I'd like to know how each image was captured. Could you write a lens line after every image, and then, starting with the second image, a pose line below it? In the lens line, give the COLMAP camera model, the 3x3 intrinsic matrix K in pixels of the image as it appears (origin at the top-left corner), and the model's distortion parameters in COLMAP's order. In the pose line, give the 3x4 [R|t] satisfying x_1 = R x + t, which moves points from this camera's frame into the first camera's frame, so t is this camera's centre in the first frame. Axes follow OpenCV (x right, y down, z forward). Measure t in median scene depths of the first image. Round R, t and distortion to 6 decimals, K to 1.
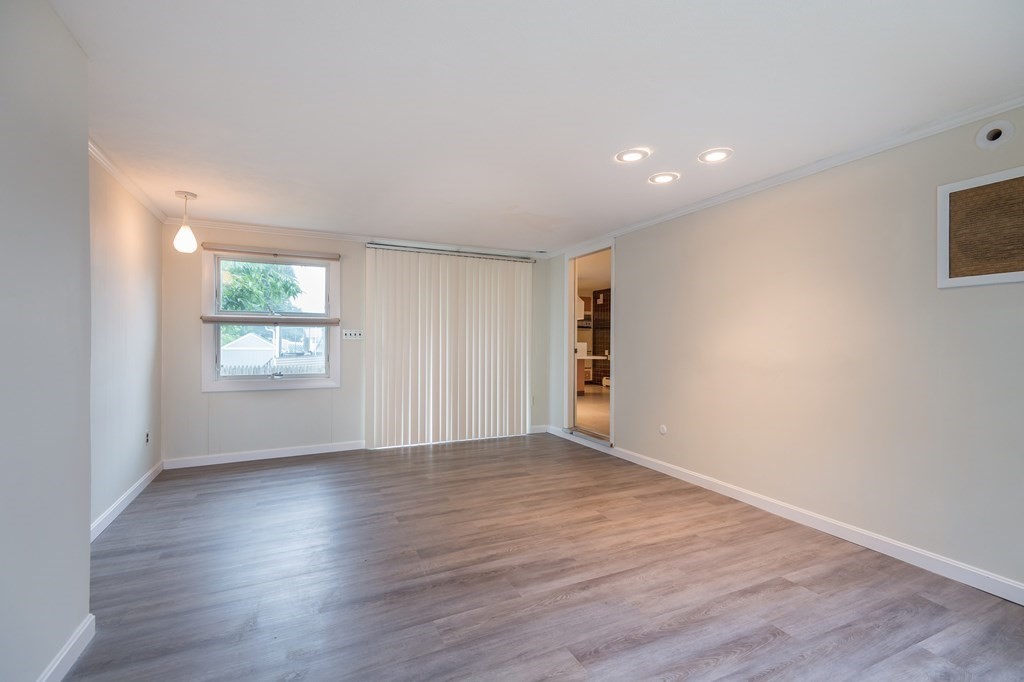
lens RADIAL K [[460.7, 0, 519.3], [0, 460.7, 341.8], [0, 0, 1]] dist [0.048420, -0.027620]
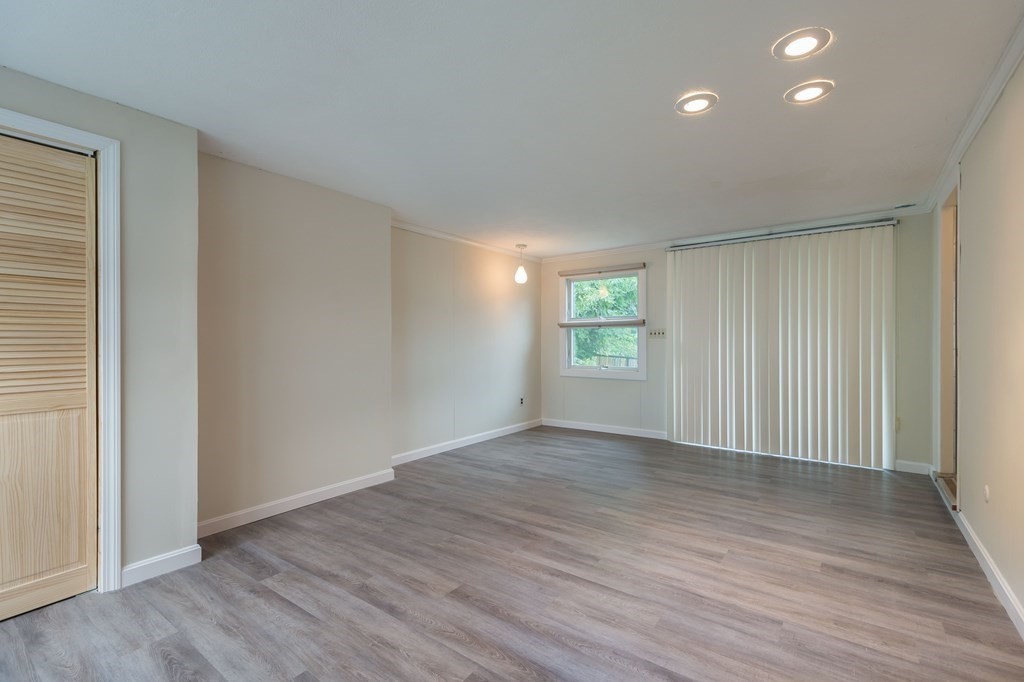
lens RADIAL K [[460.7, 0, 519.3], [0, 460.7, 341.8], [0, 0, 1]] dist [0.048420, -0.027620]
pose [[0.471106, -0.003947, -0.882068, 0.710752], [0.003083, 0.999991, -0.002828, 0.009287], [0.882071, -0.001387, 0.471114, 0.310349]]
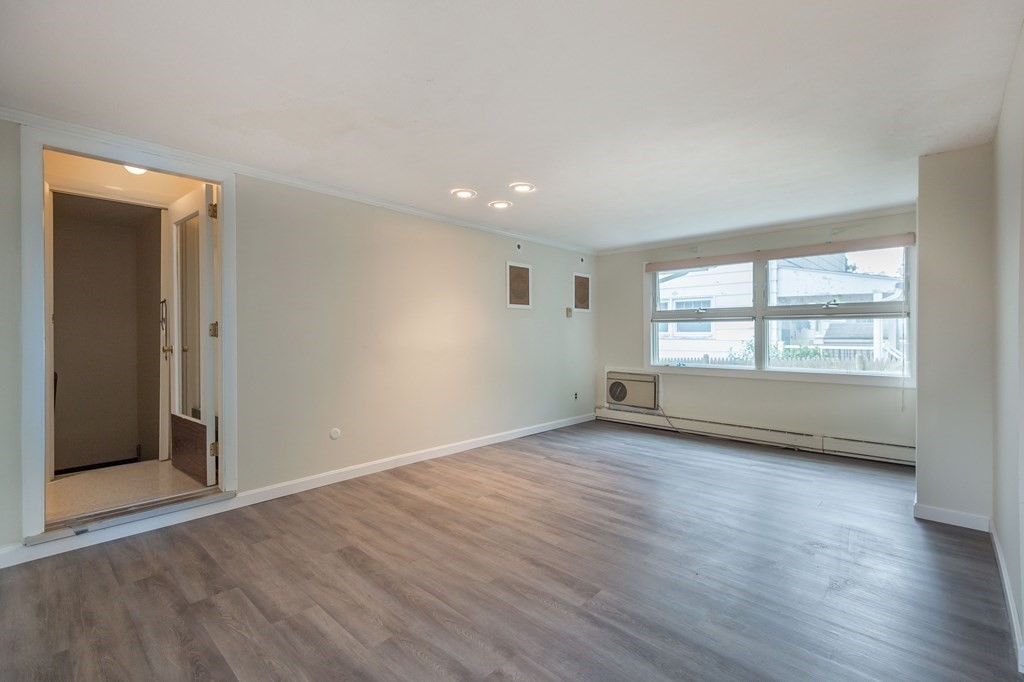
lens RADIAL K [[460.7, 0, 519.3], [0, 460.7, 341.8], [0, 0, 1]] dist [0.048420, -0.027620]
pose [[-0.369216, -0.020802, 0.929111, -0.817253], [-0.001888, 0.999764, 0.021634, -0.003573], [-0.929342, 0.006234, -0.369168, 1.300280]]
